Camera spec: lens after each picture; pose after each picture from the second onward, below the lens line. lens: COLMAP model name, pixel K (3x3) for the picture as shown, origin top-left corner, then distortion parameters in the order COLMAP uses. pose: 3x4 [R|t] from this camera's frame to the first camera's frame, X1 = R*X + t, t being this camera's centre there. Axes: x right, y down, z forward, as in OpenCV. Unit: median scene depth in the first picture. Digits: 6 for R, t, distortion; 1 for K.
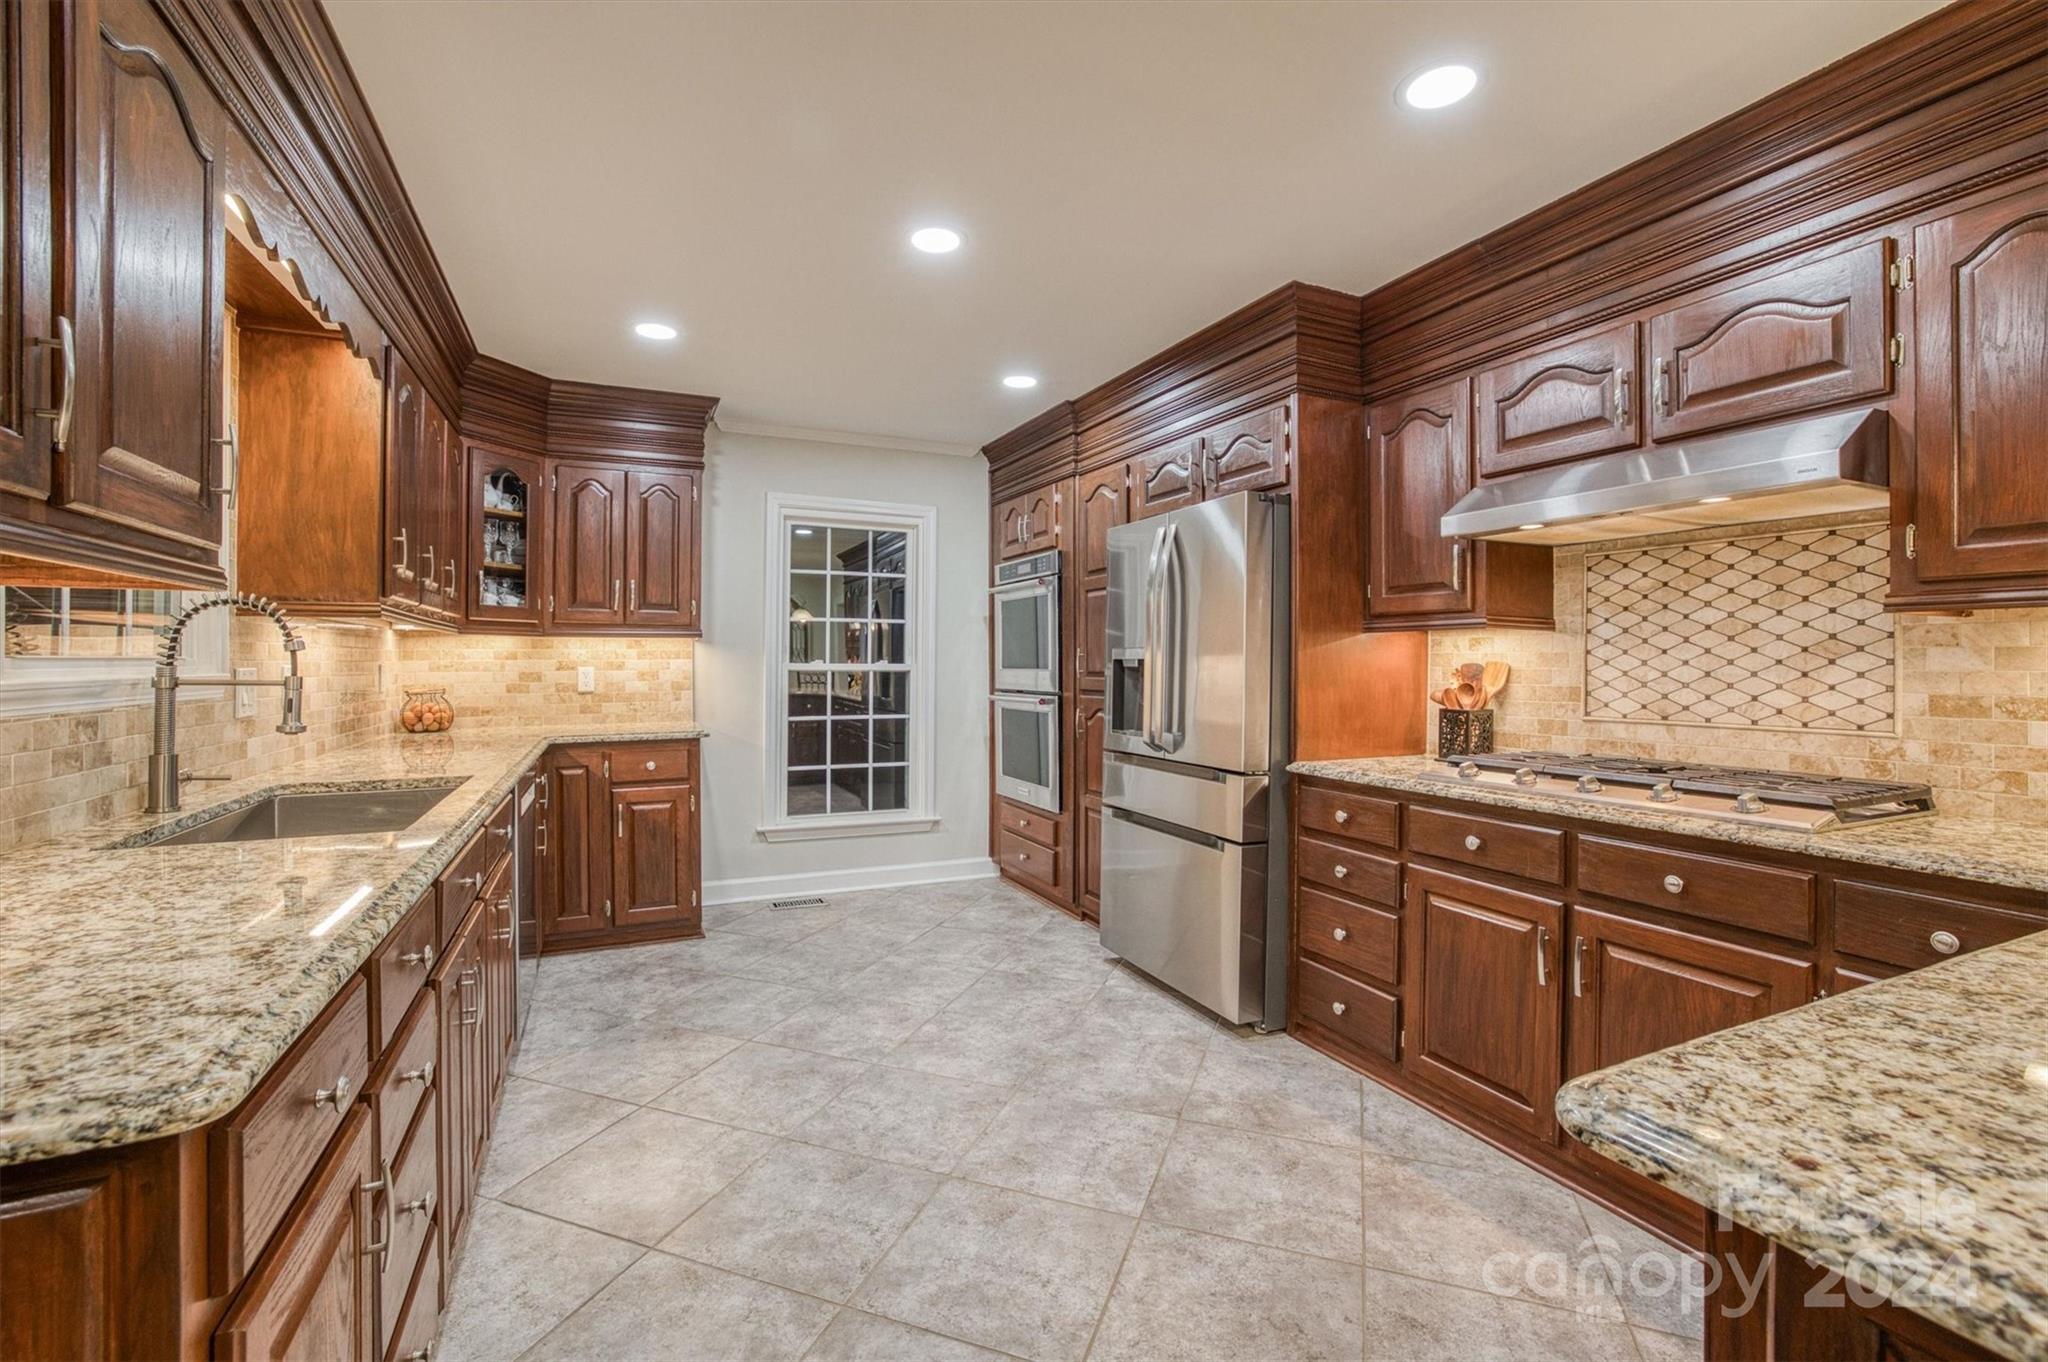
lens RADIAL K [[891.5, 0, 1023.2], [0, 891.5, 660.7], [0, 0, 1]] dist [-0.027410, 0.002508]
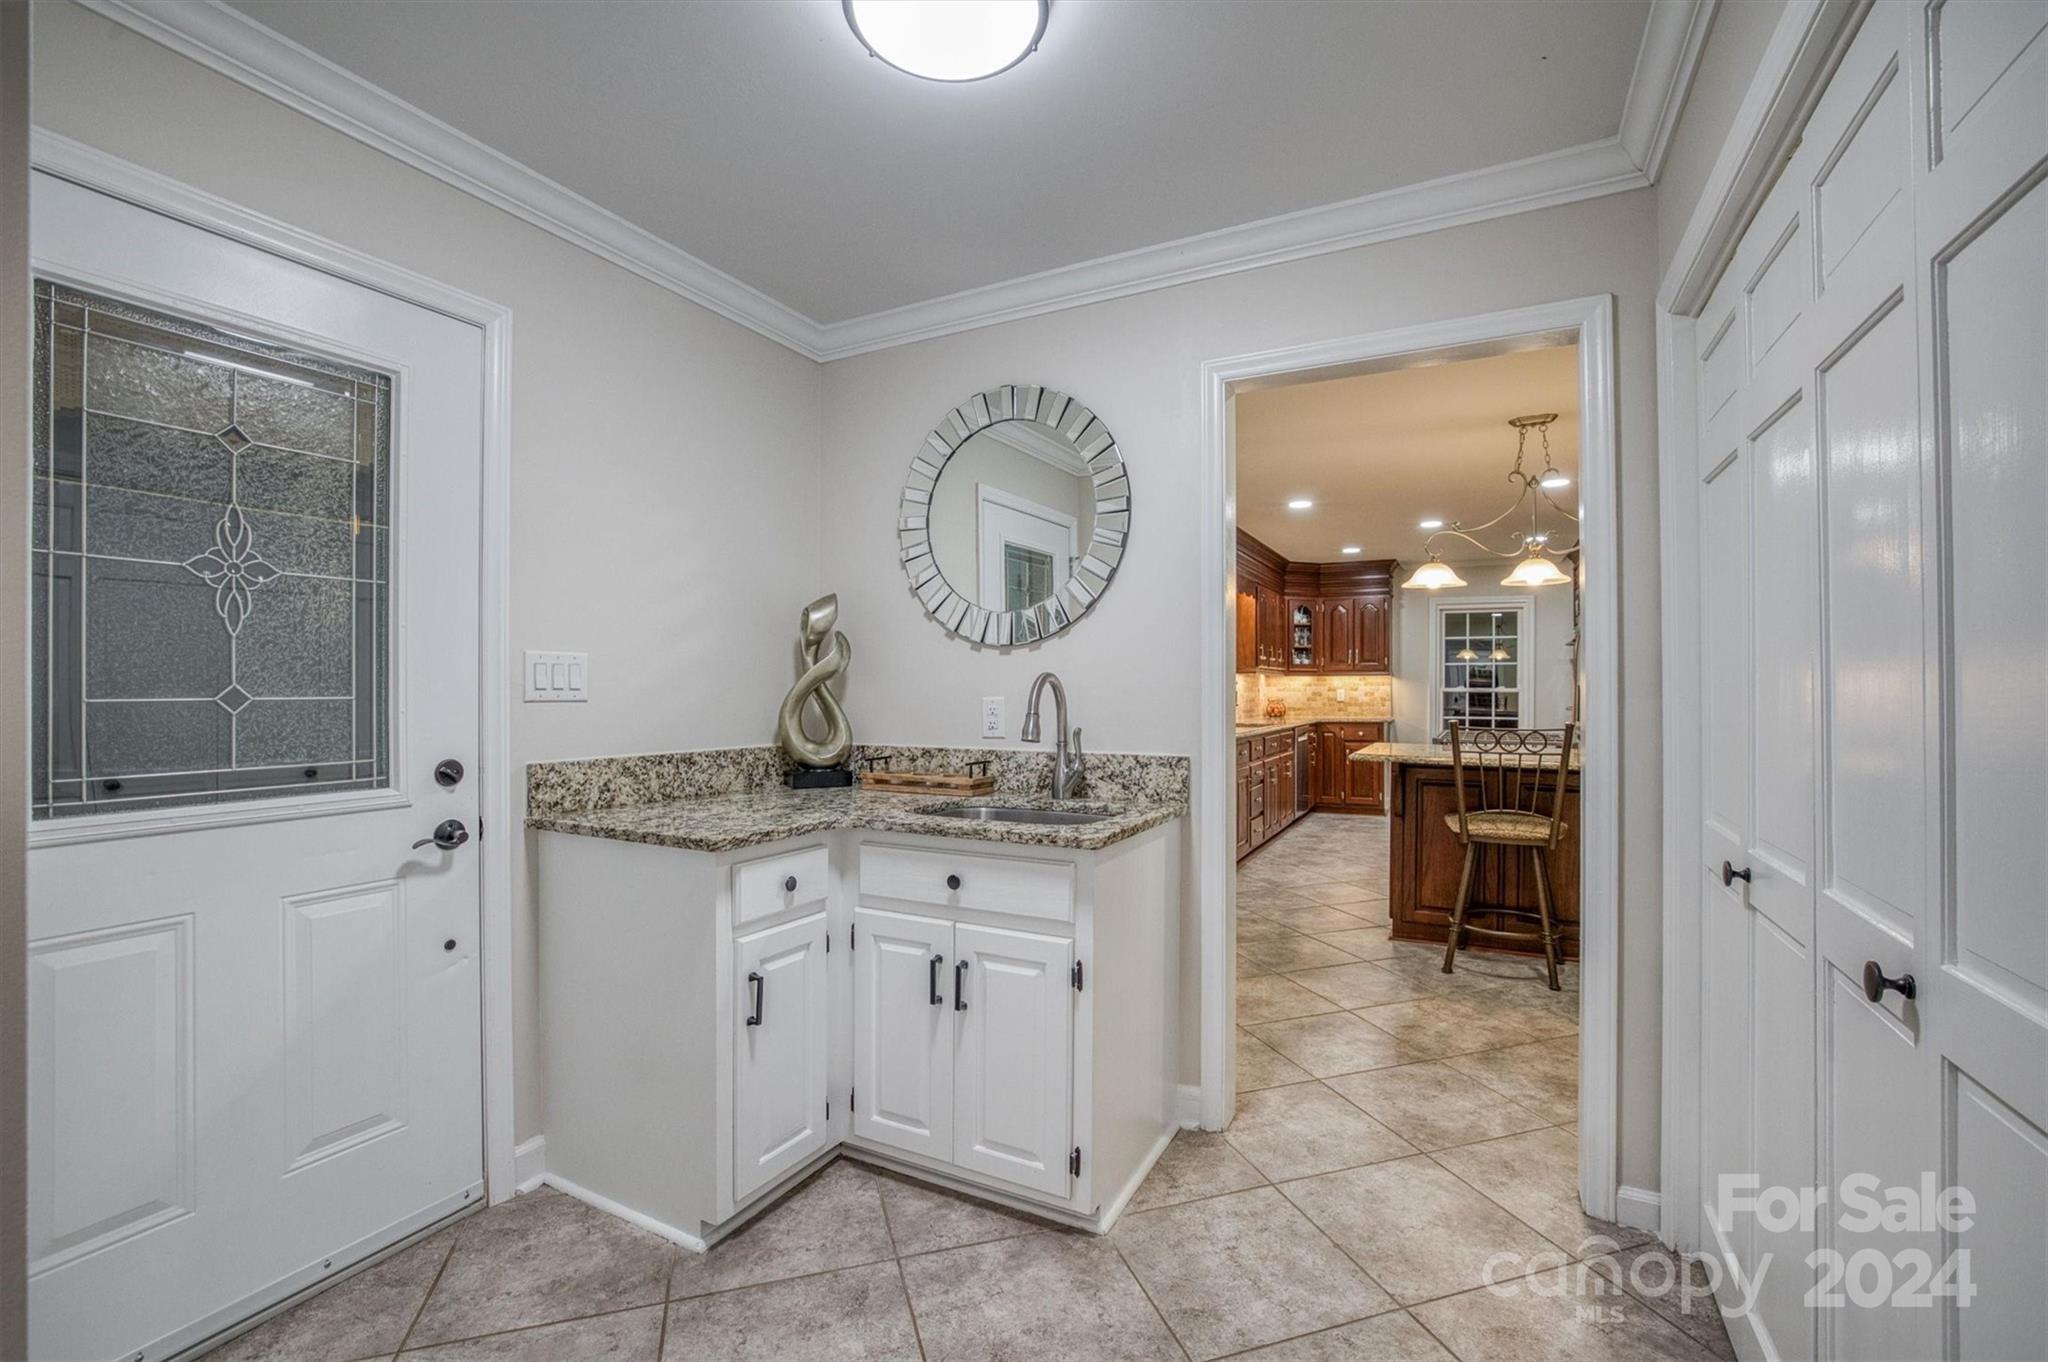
lens RADIAL K [[891.5, 0, 1020.2], [0, 891.5, 677.6], [0, 0, 1]] dist [-0.027410, 0.002508]
pose [[0.616505, -0.010130, -0.787286, 1.493971], [0.005294, 0.999948, -0.008720, -0.014766], [0.787334, 0.001208, 0.616526, -1.936907]]
